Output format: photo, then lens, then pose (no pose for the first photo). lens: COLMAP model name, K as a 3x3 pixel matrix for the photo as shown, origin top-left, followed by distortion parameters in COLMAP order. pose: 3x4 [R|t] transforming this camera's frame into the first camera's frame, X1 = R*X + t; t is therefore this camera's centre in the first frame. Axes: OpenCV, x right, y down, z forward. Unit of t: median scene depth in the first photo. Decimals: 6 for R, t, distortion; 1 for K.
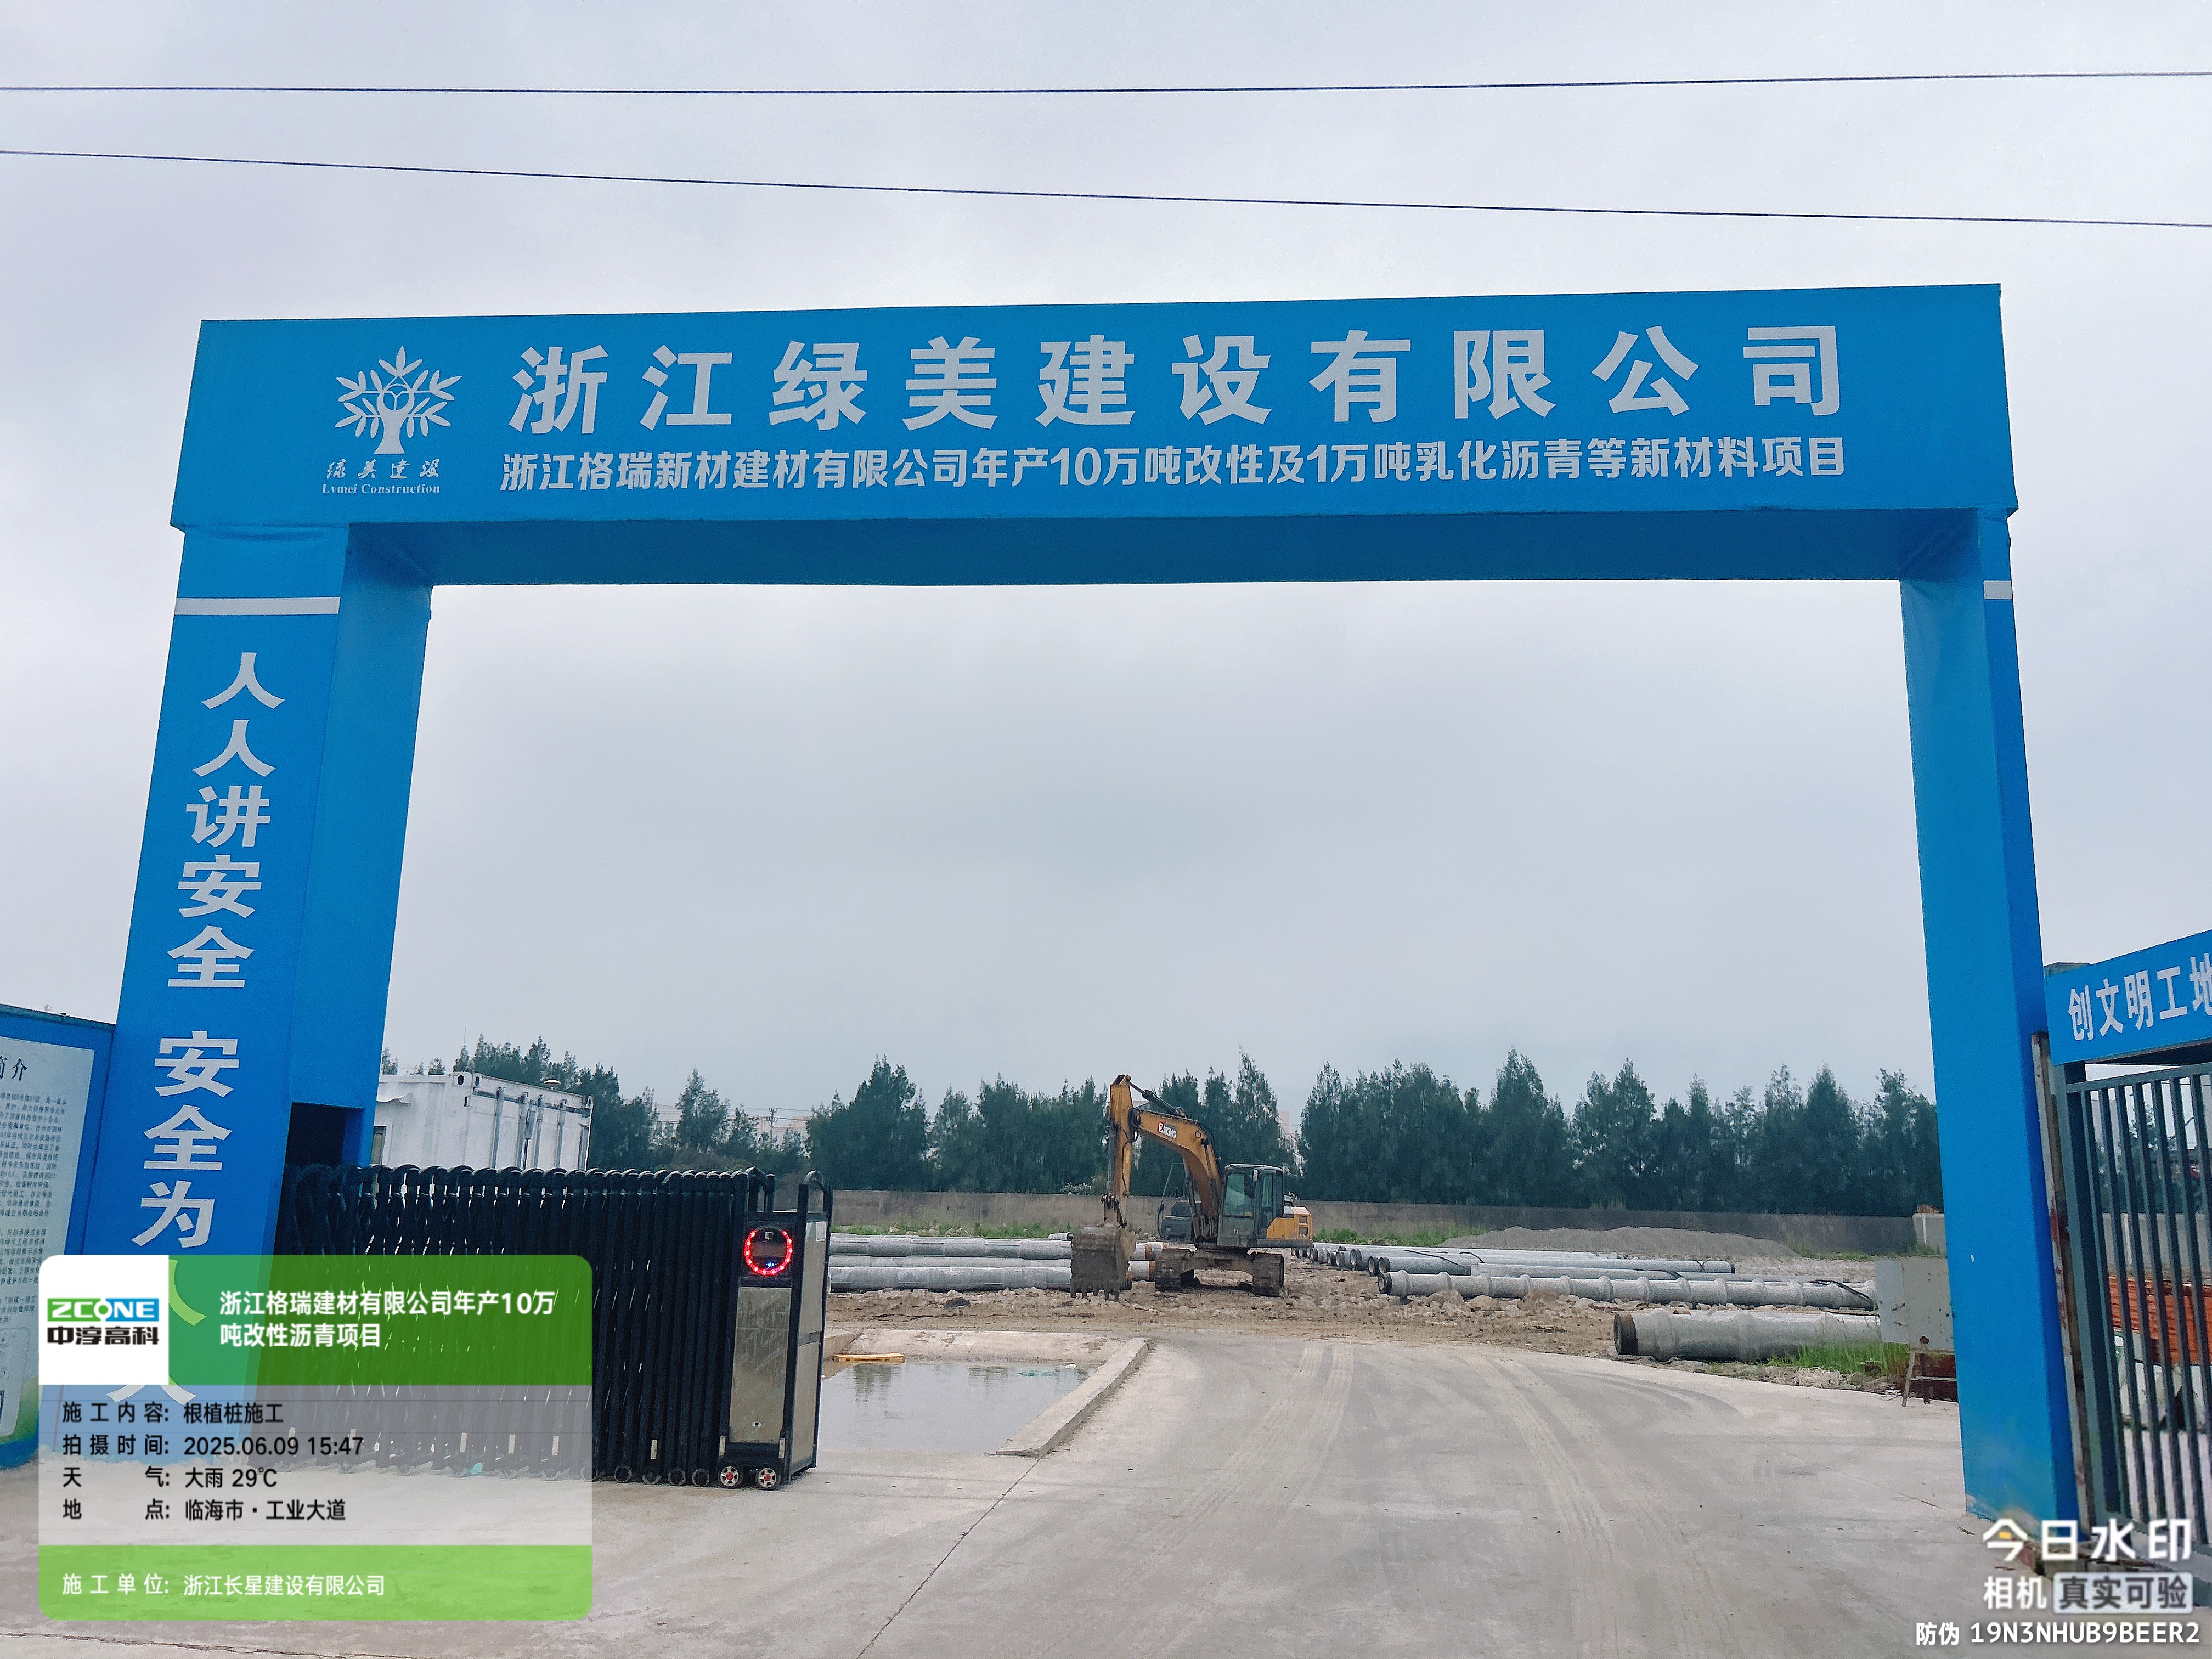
lens RADIAL K [[1620.9, 0, 1113.6], [0, 1620.9, 863.7], [0, 0, 1]] dist [0.052414, -0.097589]
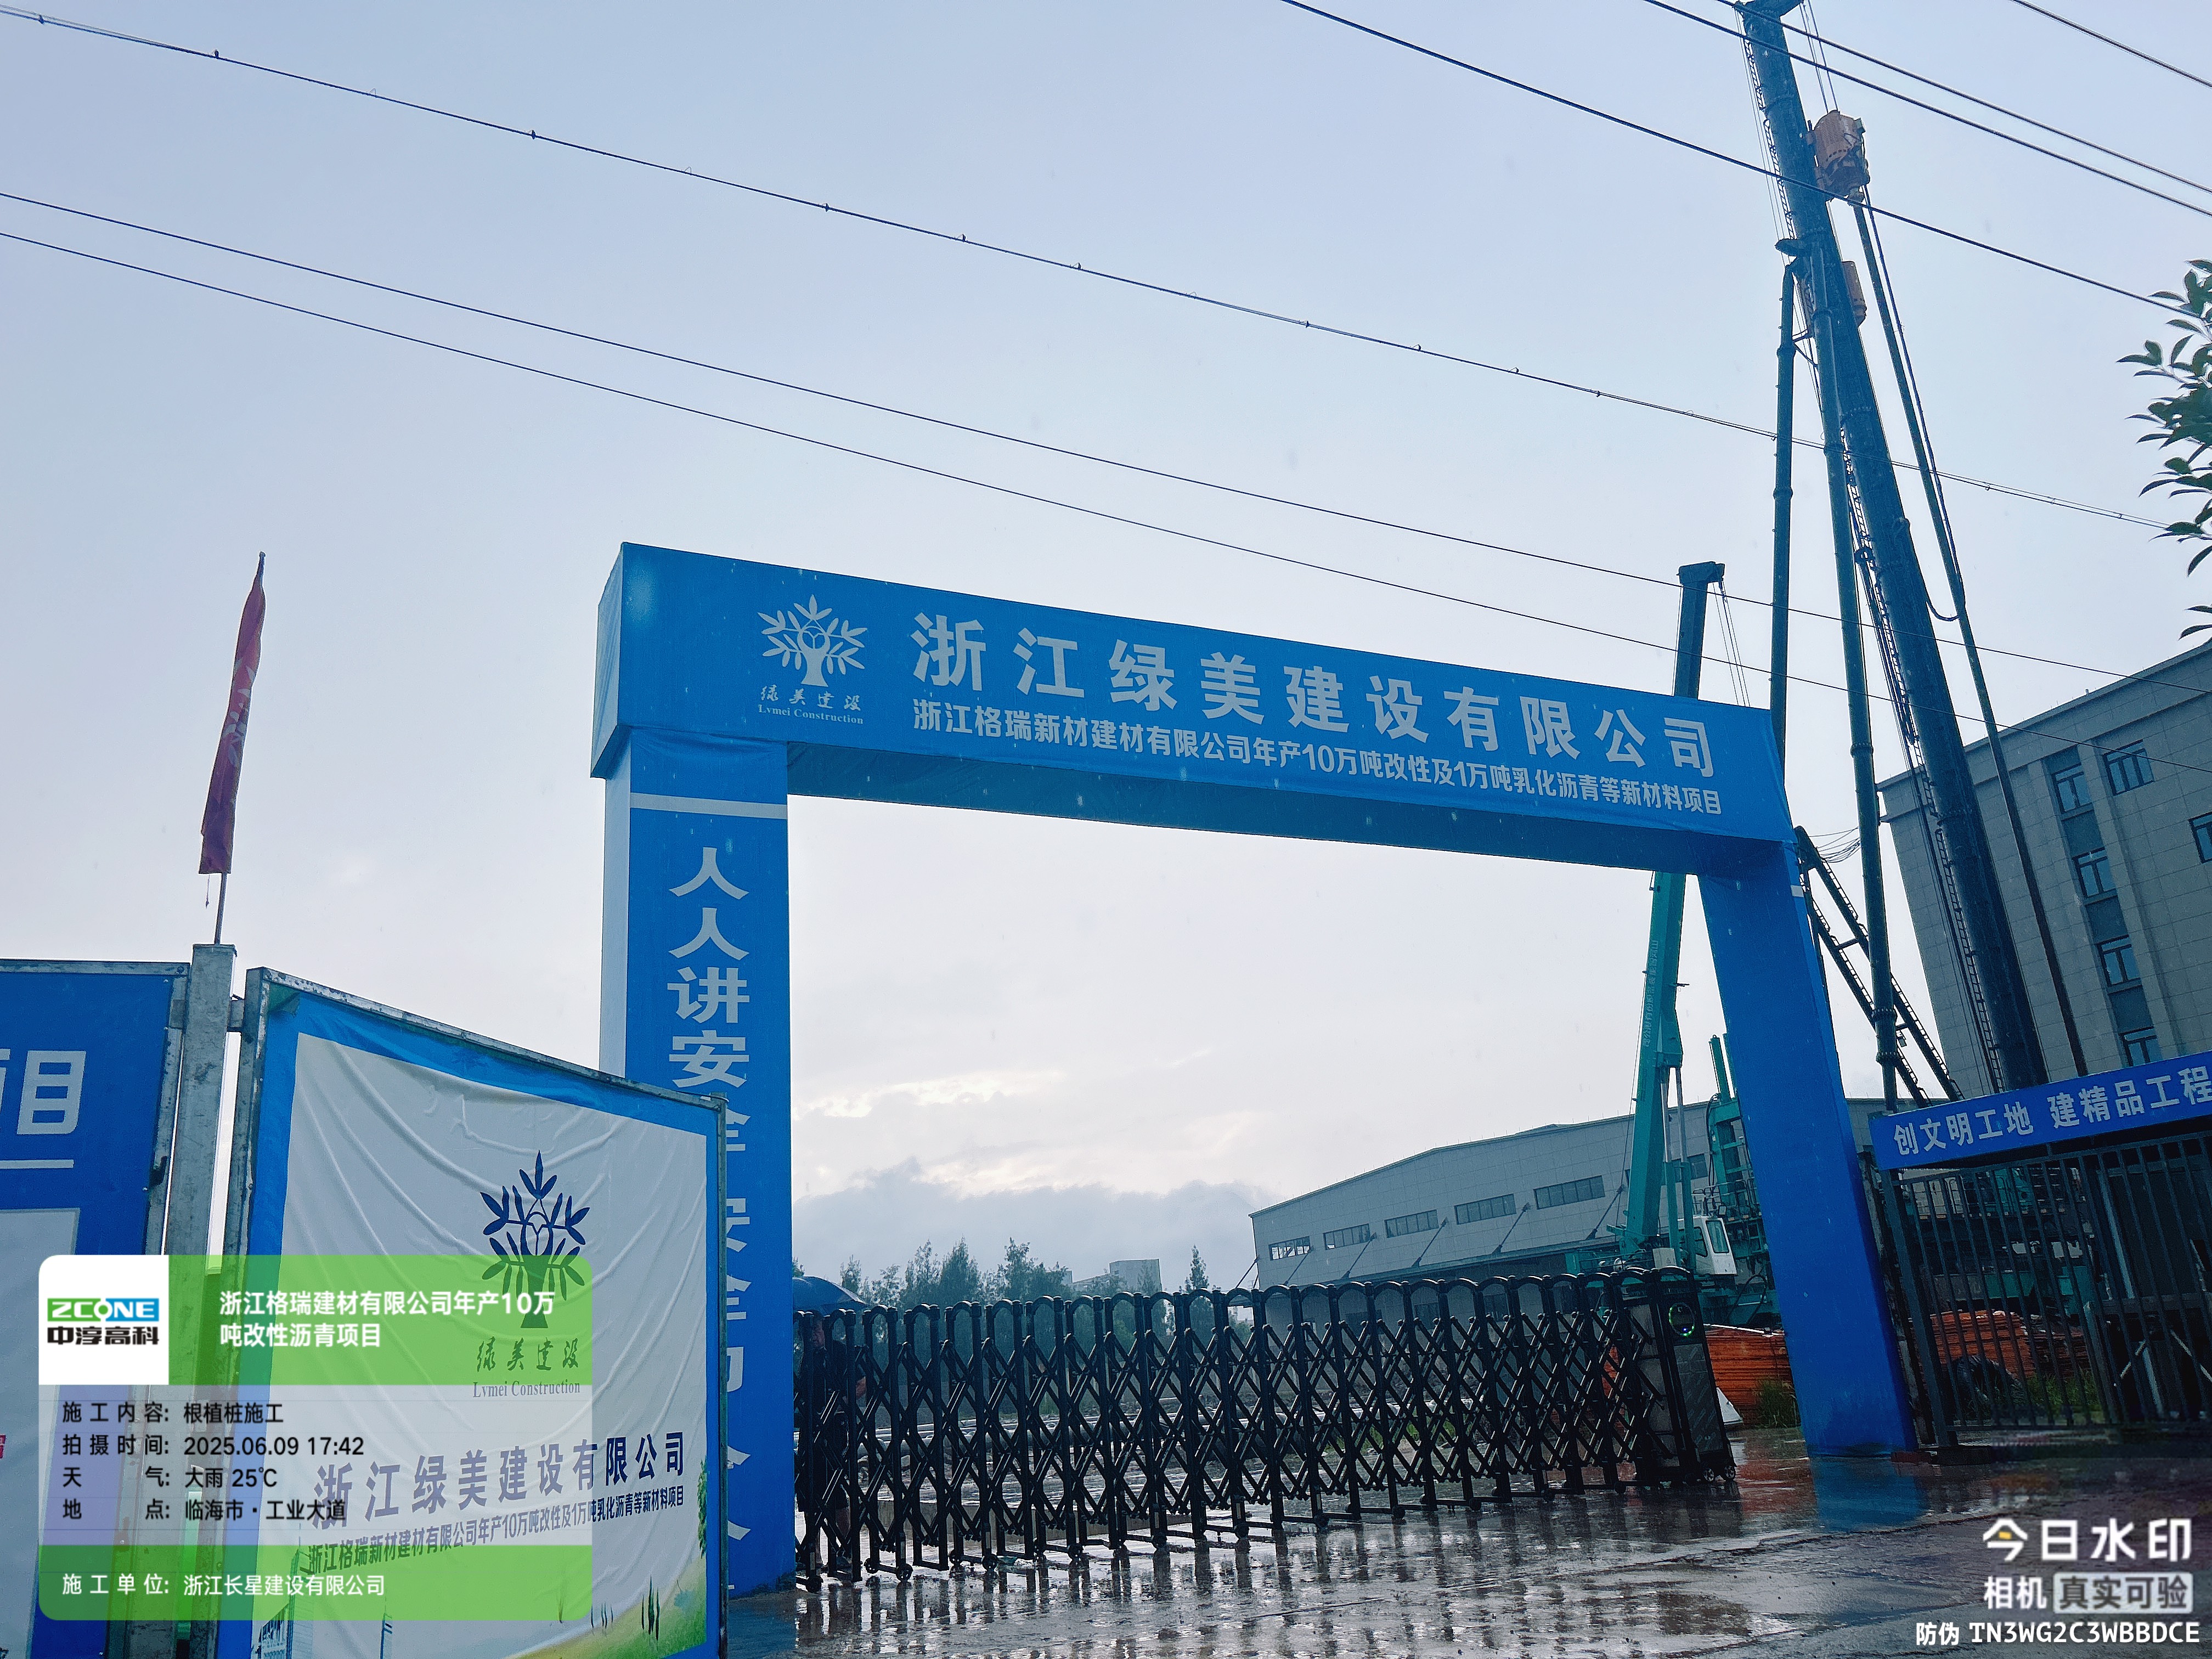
lens RADIAL K [[1620.9, 0, 1101.9], [0, 1620.9, 831.4], [0, 0, 1]] dist [0.052414, -0.097589]
pose [[0.865259, 0.076359, 0.495476, -0.861096], [-0.009718, 0.990701, -0.135709, 0.008014], [-0.501231, 0.112608, 0.857955, -0.091305]]
